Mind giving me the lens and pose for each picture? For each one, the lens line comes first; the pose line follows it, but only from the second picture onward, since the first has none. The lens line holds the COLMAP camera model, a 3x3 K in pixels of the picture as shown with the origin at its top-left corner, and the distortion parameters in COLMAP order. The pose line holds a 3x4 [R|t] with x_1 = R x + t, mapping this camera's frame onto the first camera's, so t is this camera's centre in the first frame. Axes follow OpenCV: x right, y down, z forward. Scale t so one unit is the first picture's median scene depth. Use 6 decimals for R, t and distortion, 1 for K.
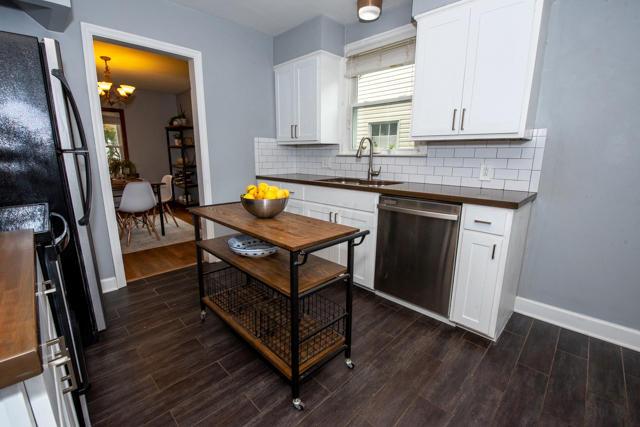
lens RADIAL K [[276.9, 0, 320.0], [0, 276.9, 213.5], [0, 0, 1]] dist [-0.036296, -0.000299]
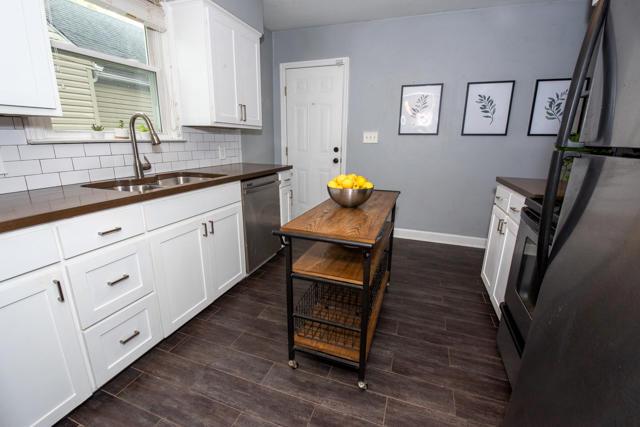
lens RADIAL K [[276.9, 0, 320.0], [0, 276.9, 213.5], [0, 0, 1]] dist [-0.036296, -0.000299]
pose [[-0.417955, -0.247410, 0.874129, -1.018761], [0.164928, 0.925548, 0.340822, -0.318915], [-0.893371, 0.286617, -0.346033, 1.408846]]
